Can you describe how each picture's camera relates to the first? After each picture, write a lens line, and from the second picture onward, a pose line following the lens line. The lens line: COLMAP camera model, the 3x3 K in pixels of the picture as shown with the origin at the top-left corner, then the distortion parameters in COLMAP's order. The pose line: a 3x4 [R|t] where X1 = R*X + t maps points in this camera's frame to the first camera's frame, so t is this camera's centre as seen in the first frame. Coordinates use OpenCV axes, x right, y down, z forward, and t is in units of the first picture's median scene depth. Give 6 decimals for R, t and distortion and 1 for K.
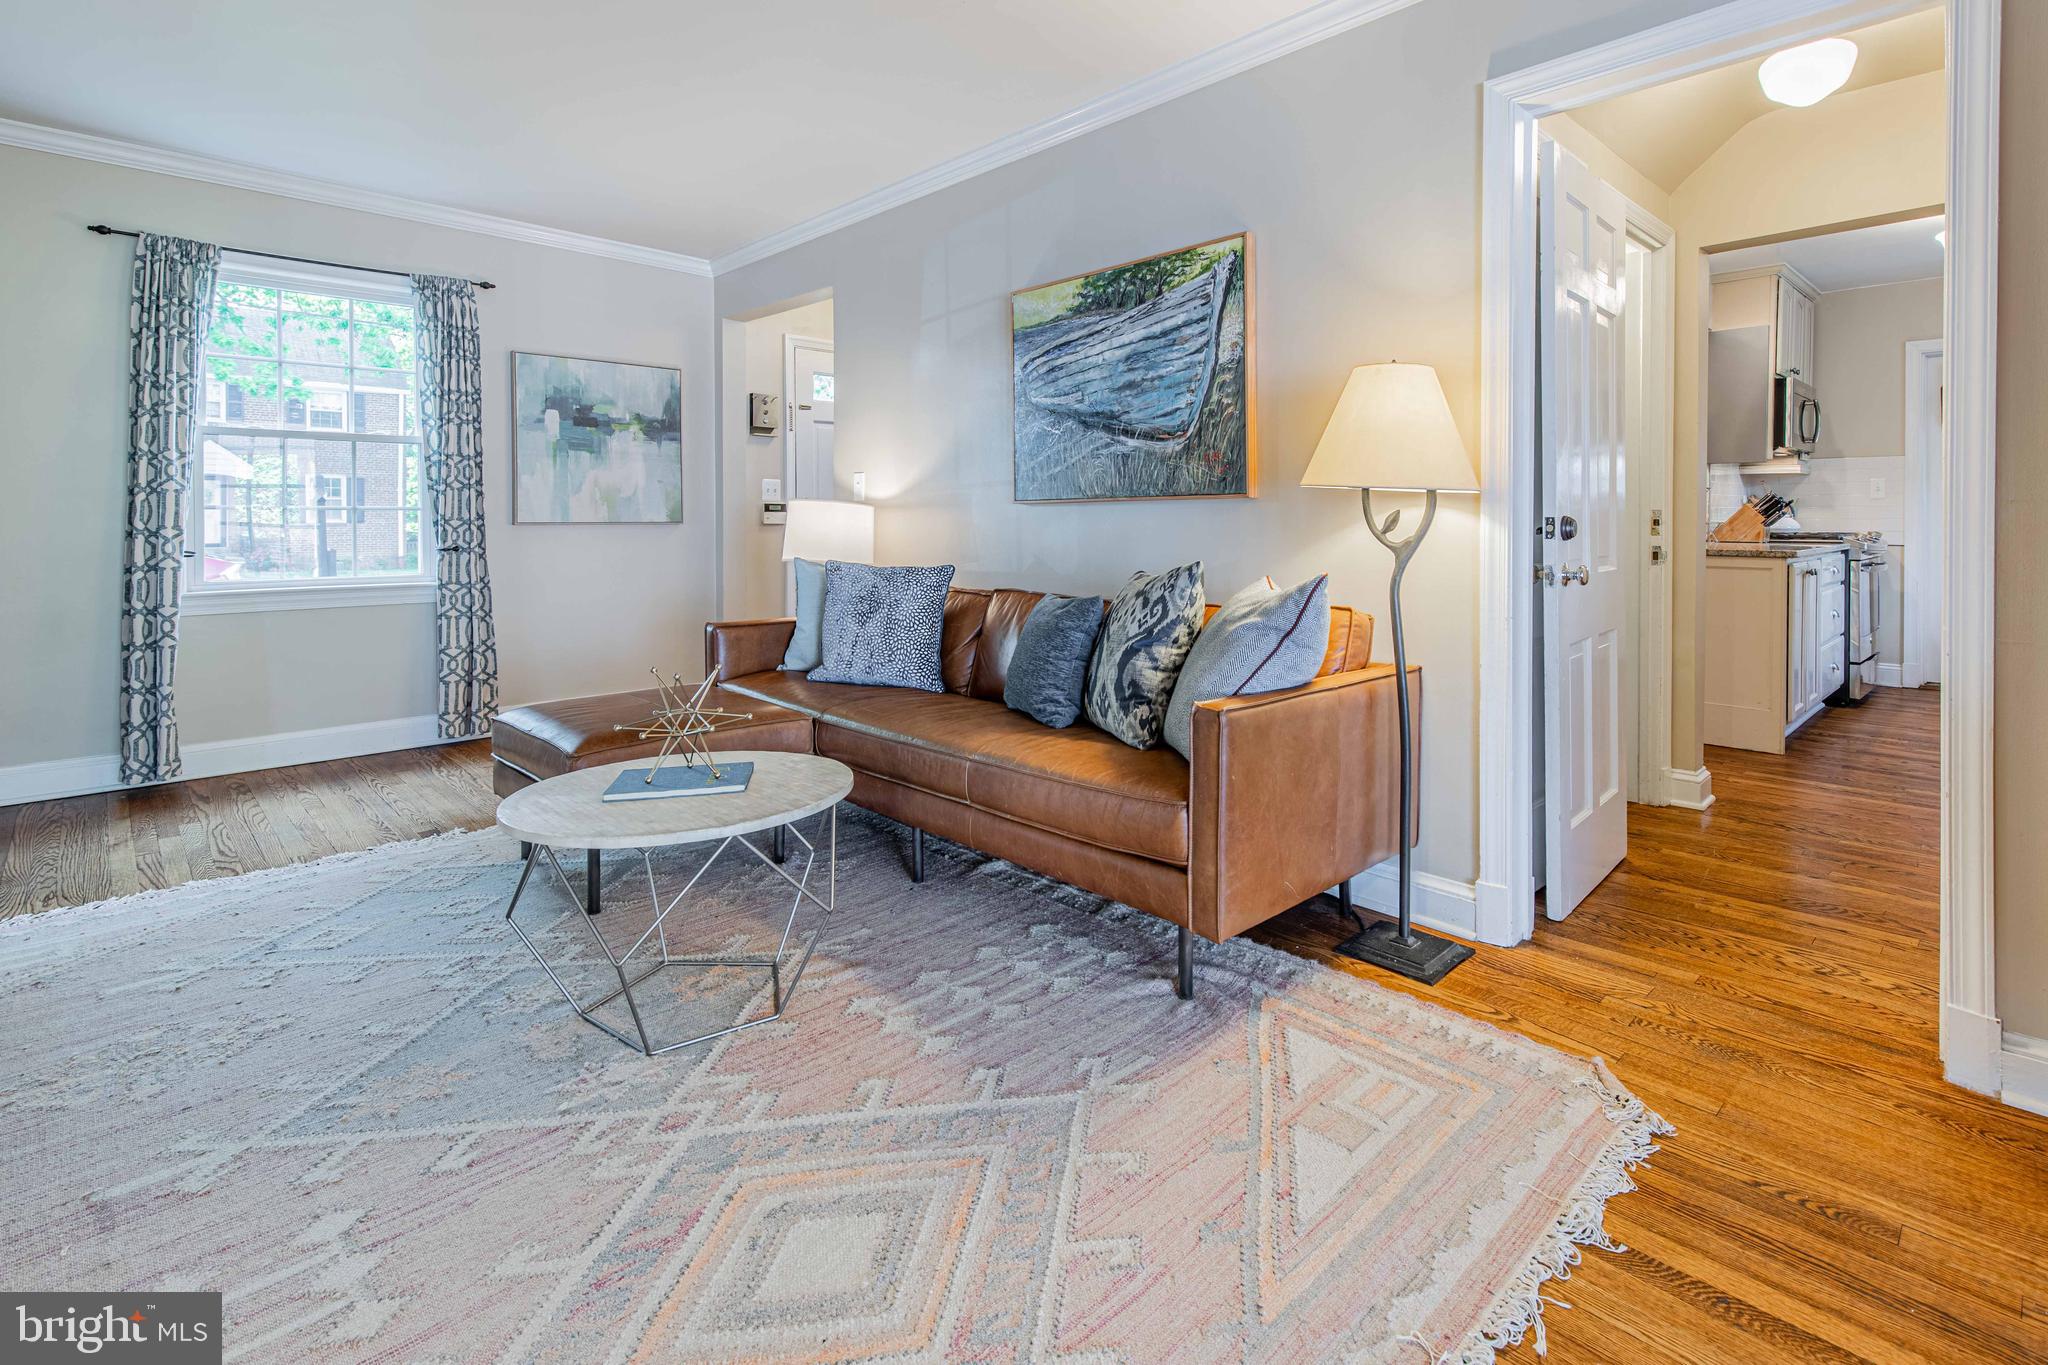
lens RADIAL K [[967.0, 0, 1044.1], [0, 967.0, 535.8], [0, 0, 1]] dist [0.006815, -0.001693]
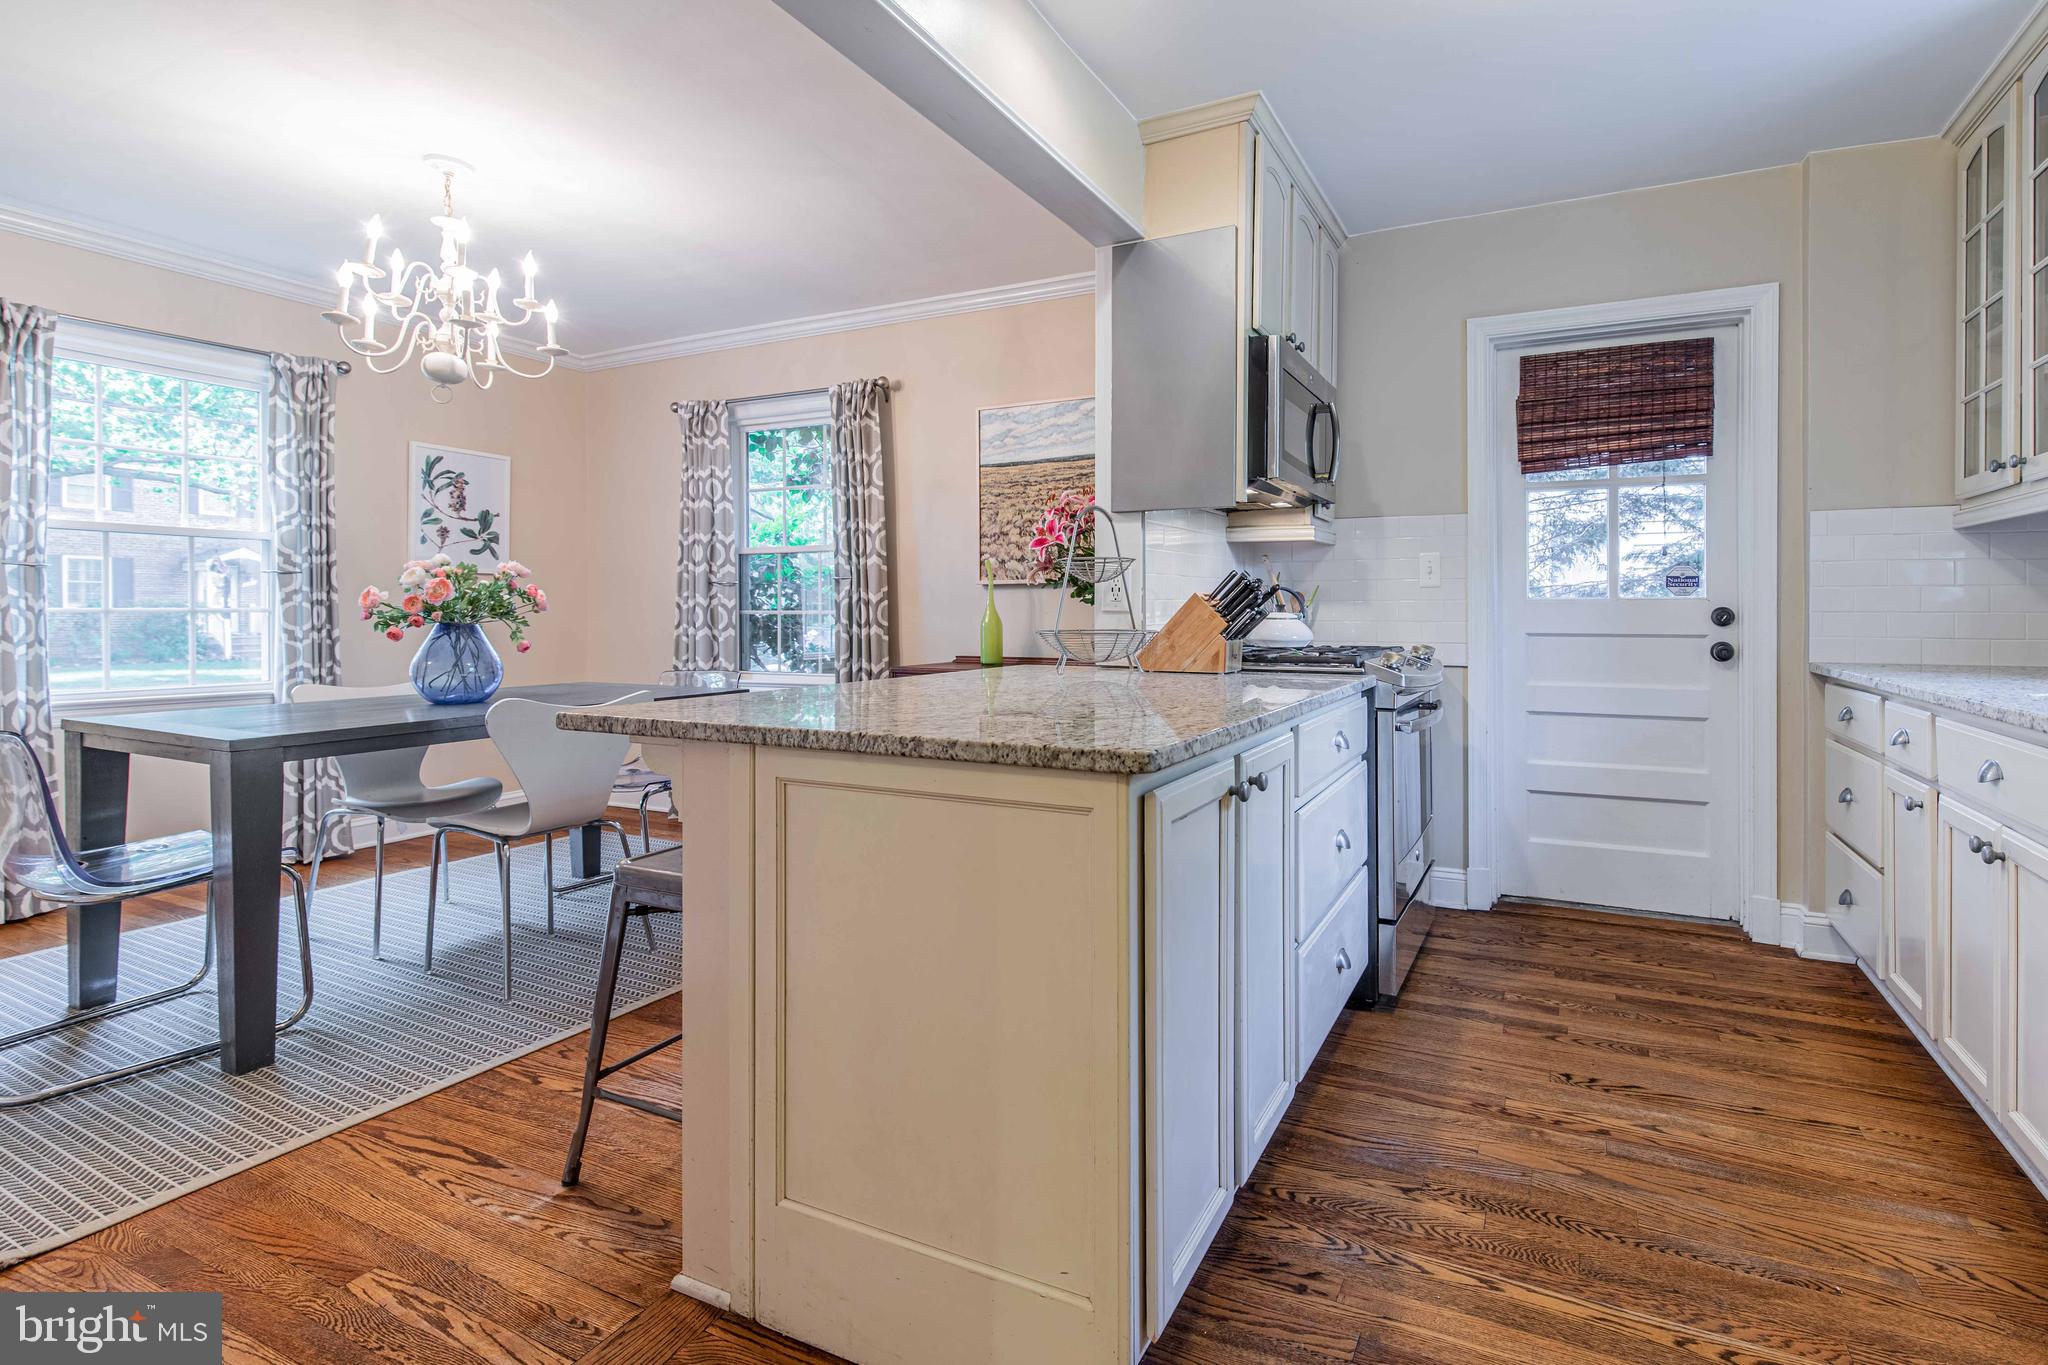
lens RADIAL K [[967.0, 0, 1077.8], [0, 967.0, 619.3], [0, 0, 1]] dist [0.006815, -0.001693]
pose [[0.941220, -0.002744, 0.337783, 0.602000], [0.006676, 0.999923, -0.010479, -0.018331], [-0.337728, 0.012118, 0.941166, 0.680556]]
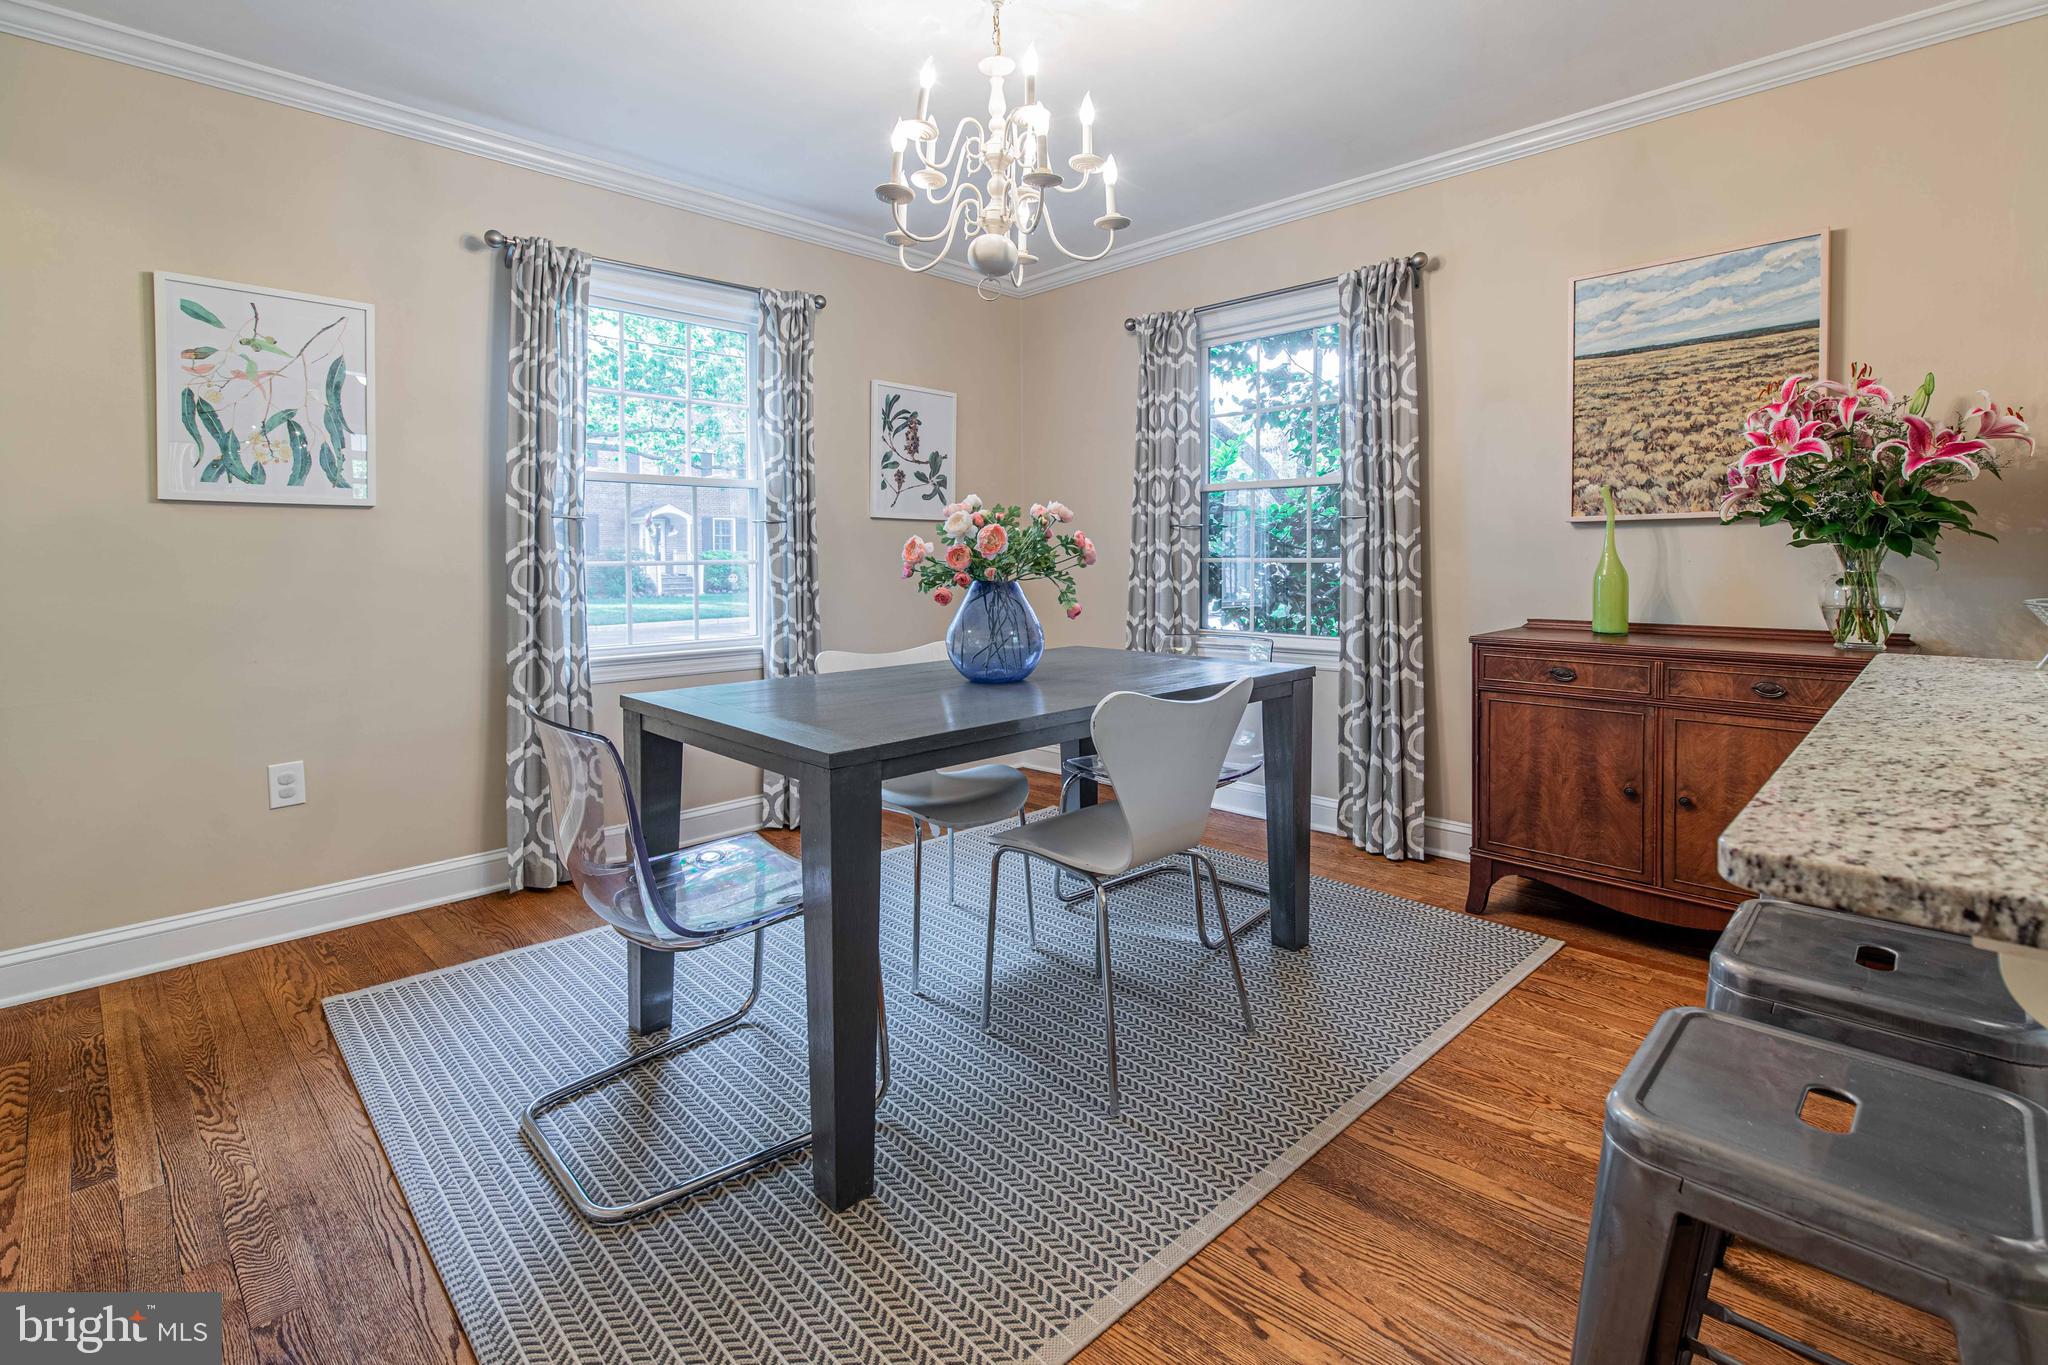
lens RADIAL K [[967.0, 0, 1050.1], [0, 967.0, 573.2], [0, 0, 1]] dist [0.006815, -0.001693]
pose [[0.999925, -0.007403, 0.009709, 0.454627], [0.007396, 0.999972, 0.000721, -0.029501], [-0.009715, -0.000649, 0.999953, 0.914297]]
